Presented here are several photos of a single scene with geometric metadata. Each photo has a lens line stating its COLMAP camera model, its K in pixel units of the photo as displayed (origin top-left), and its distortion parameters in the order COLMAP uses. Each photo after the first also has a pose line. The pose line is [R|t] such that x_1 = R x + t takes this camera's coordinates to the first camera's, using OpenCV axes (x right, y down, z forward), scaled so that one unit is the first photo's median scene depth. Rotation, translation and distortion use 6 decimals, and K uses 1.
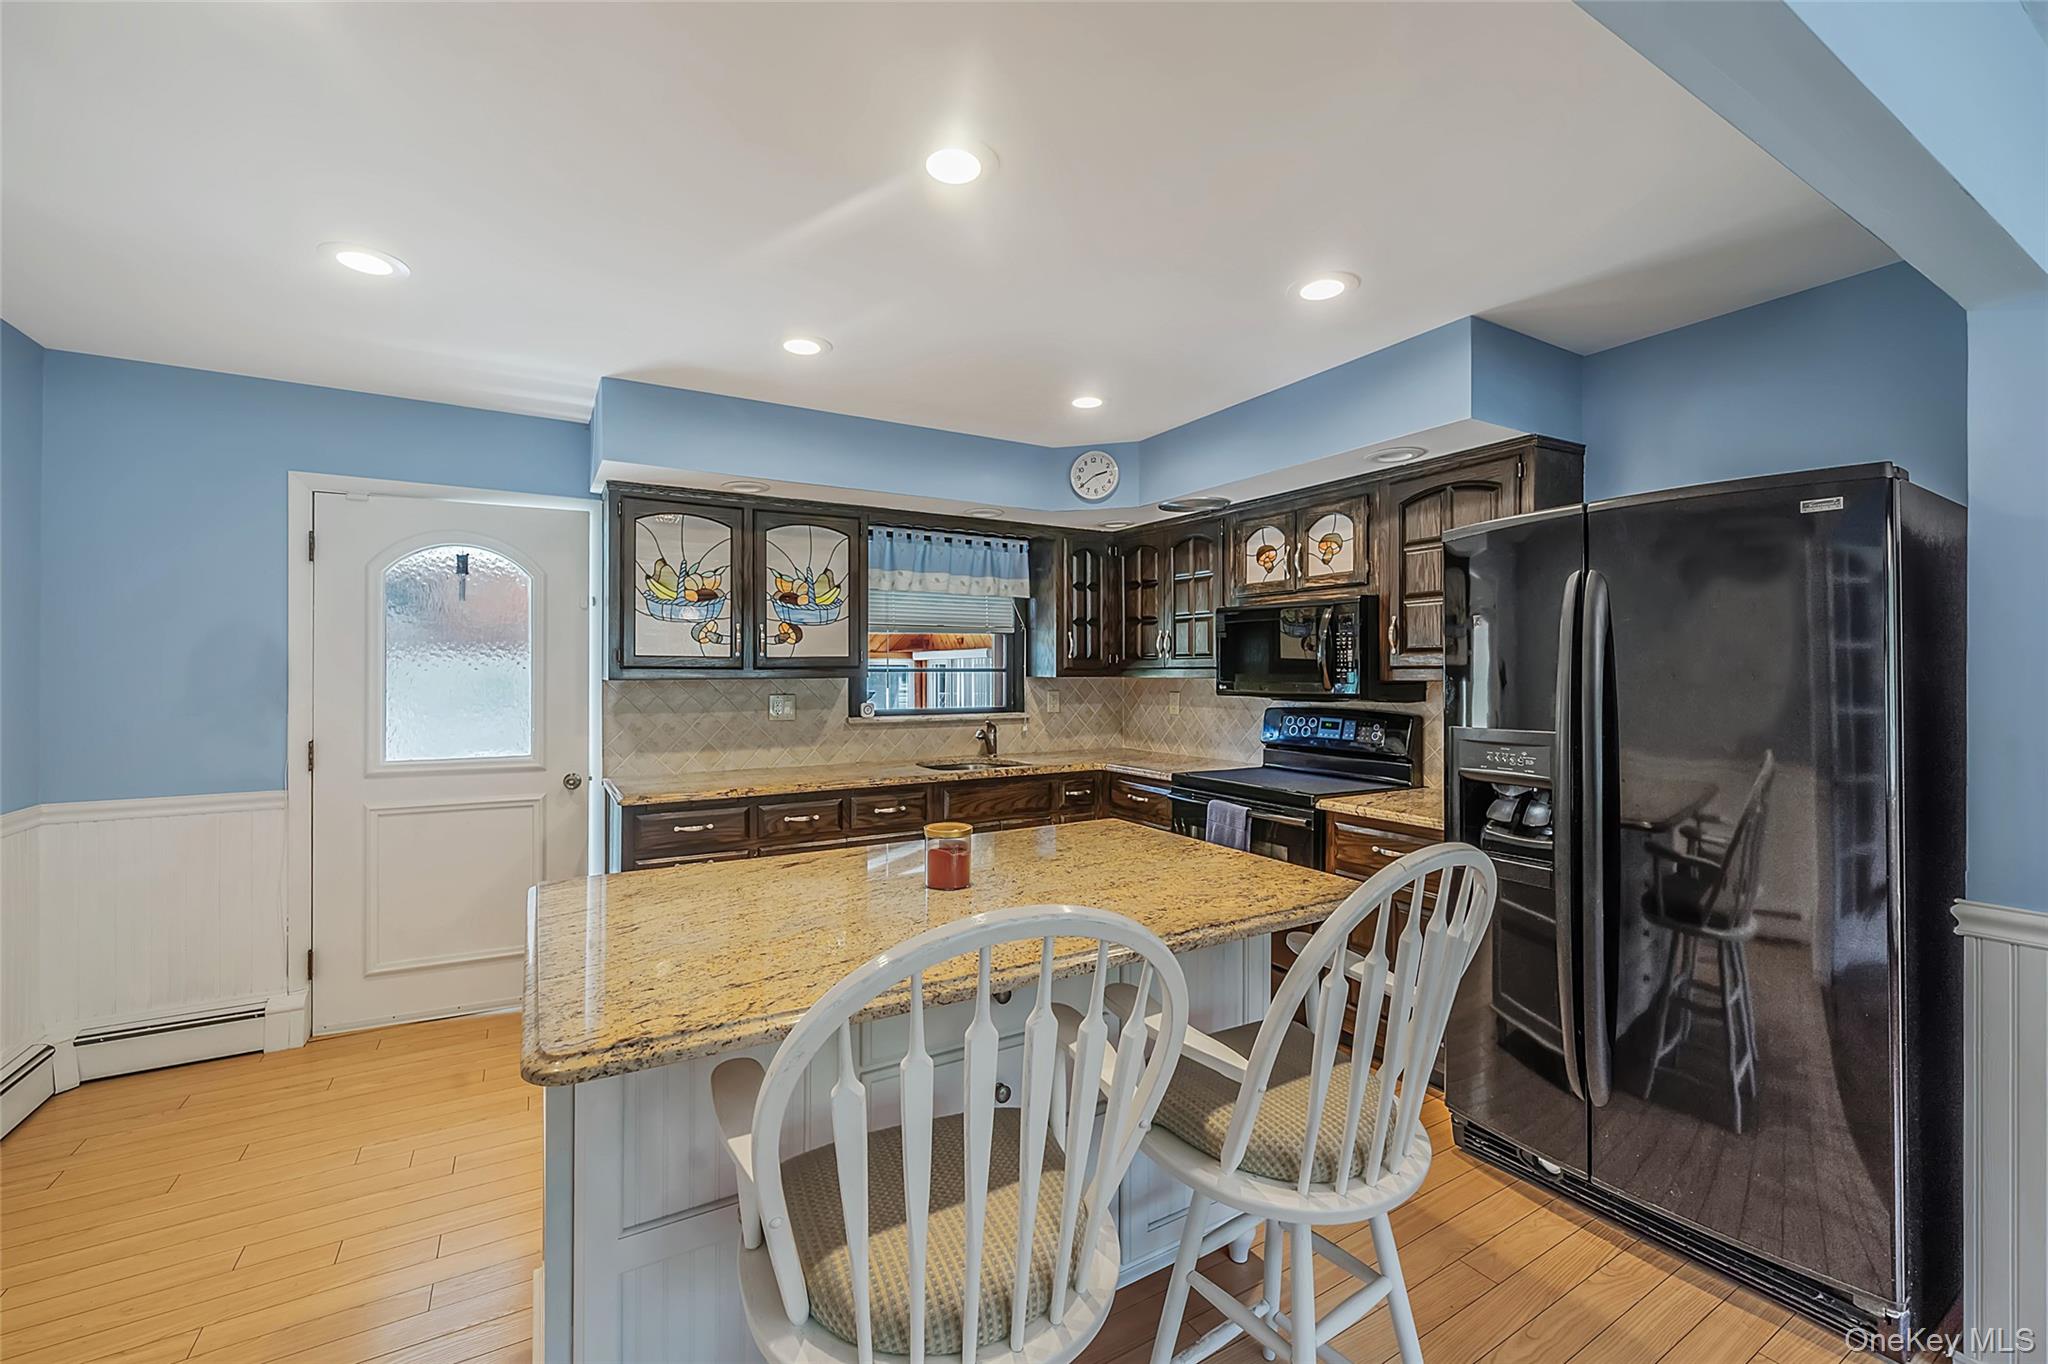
lens RADIAL K [[824.9, 0, 1011.3], [0, 824.9, 662.3], [0, 0, 1]] dist [-0.001757, -0.000023]
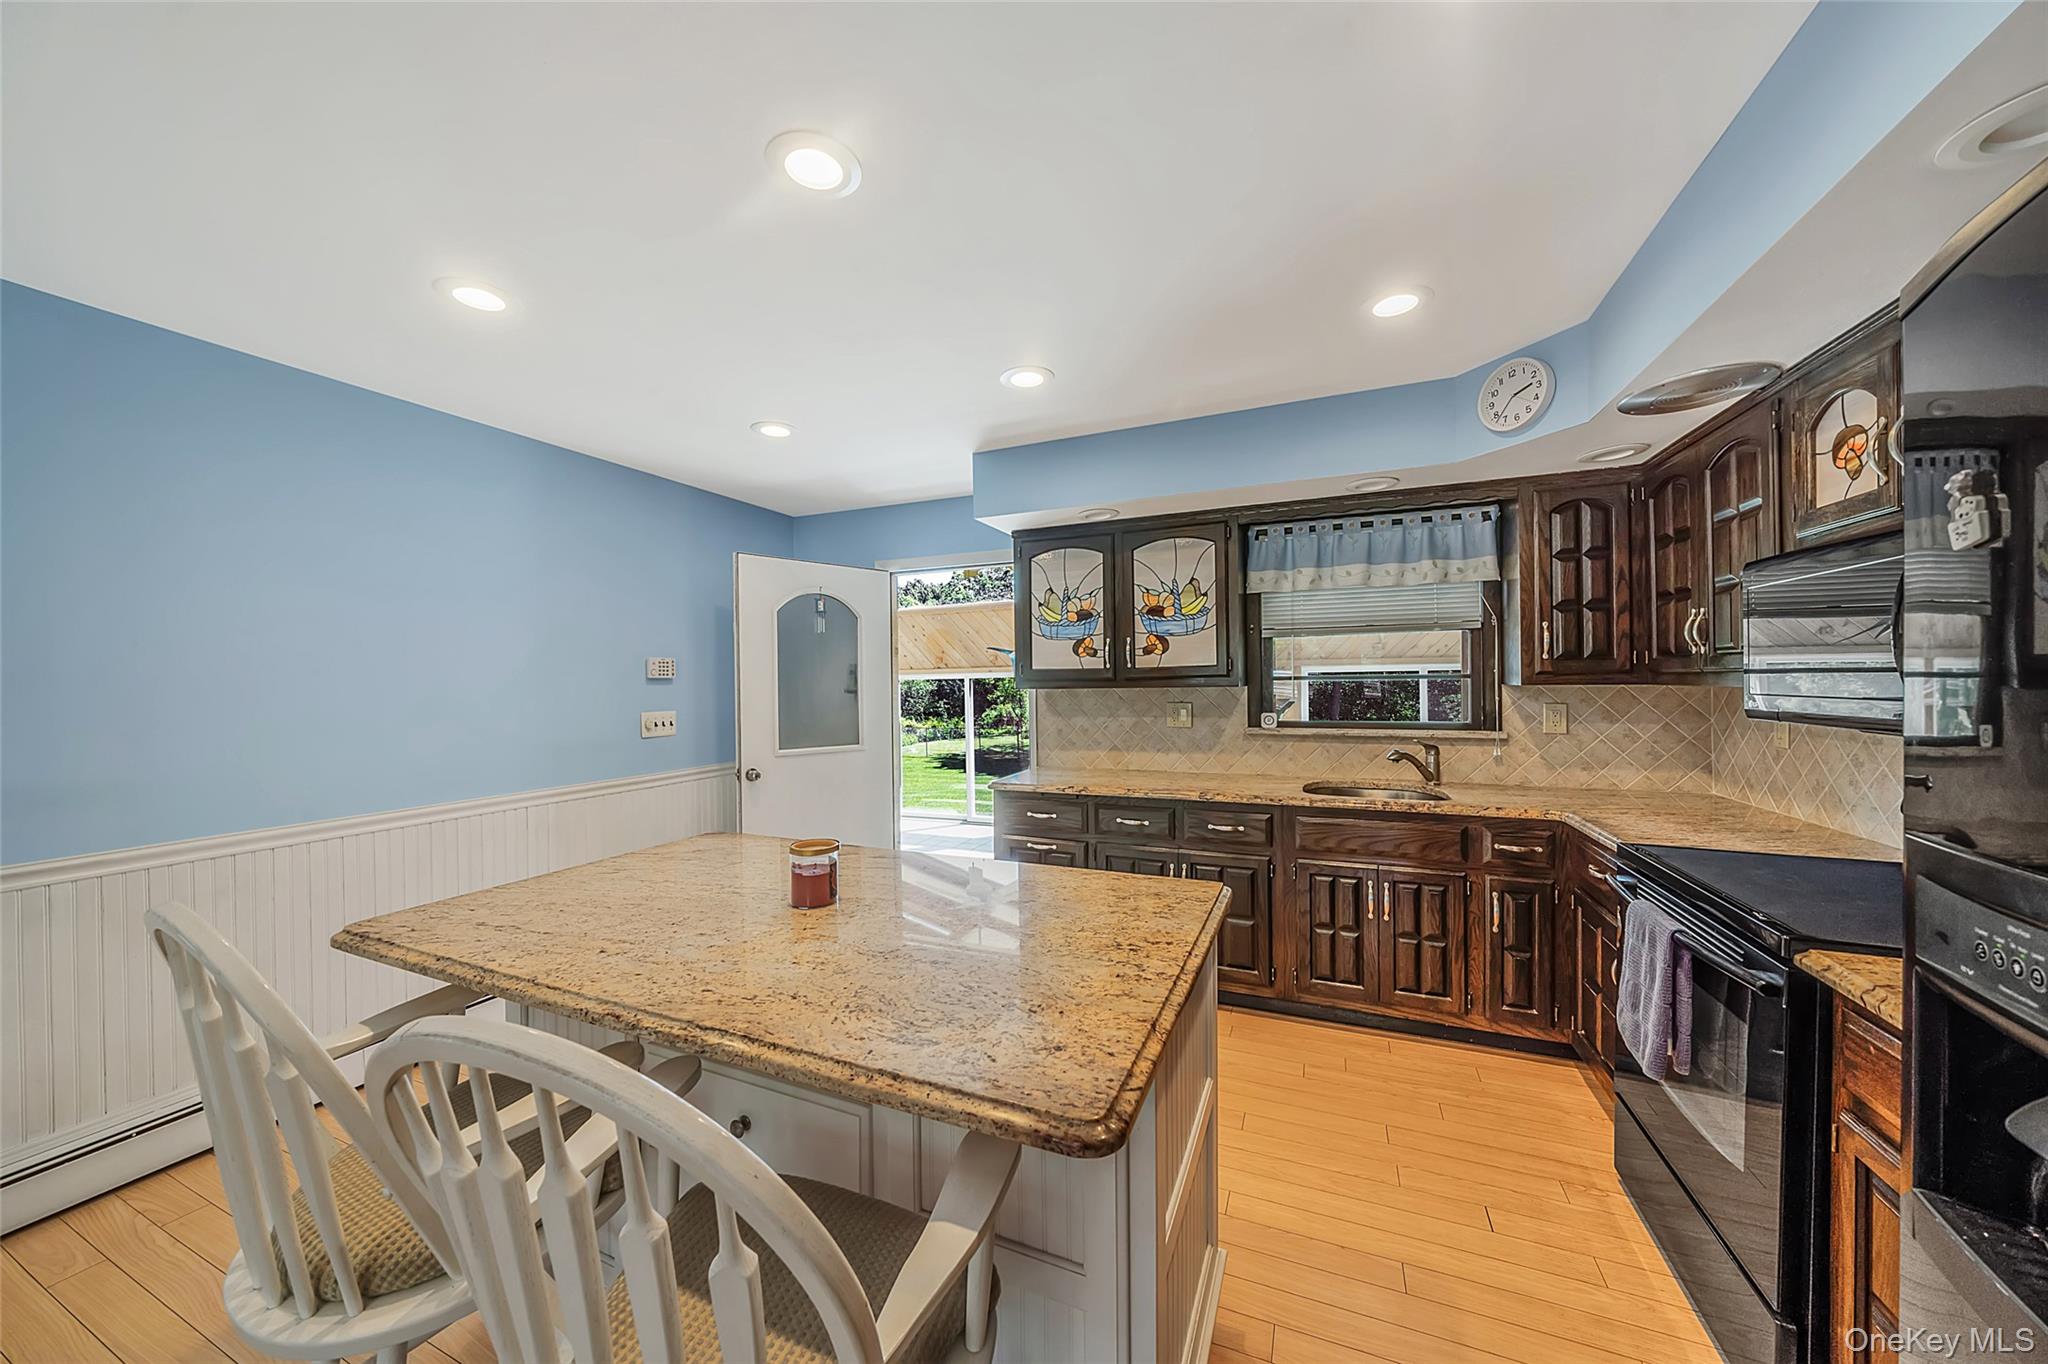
lens RADIAL K [[705.6, 0, 1014.0], [0, 705.6, 682.4], [0, 0, 1]] dist [-0.003260, 0.000048]
pose [[0.589604, -0.004189, -0.807681, 0.338668], [0.019875, 0.999759, 0.009323, 0.000964], [0.807448, -0.021549, 0.589545, 0.314648]]
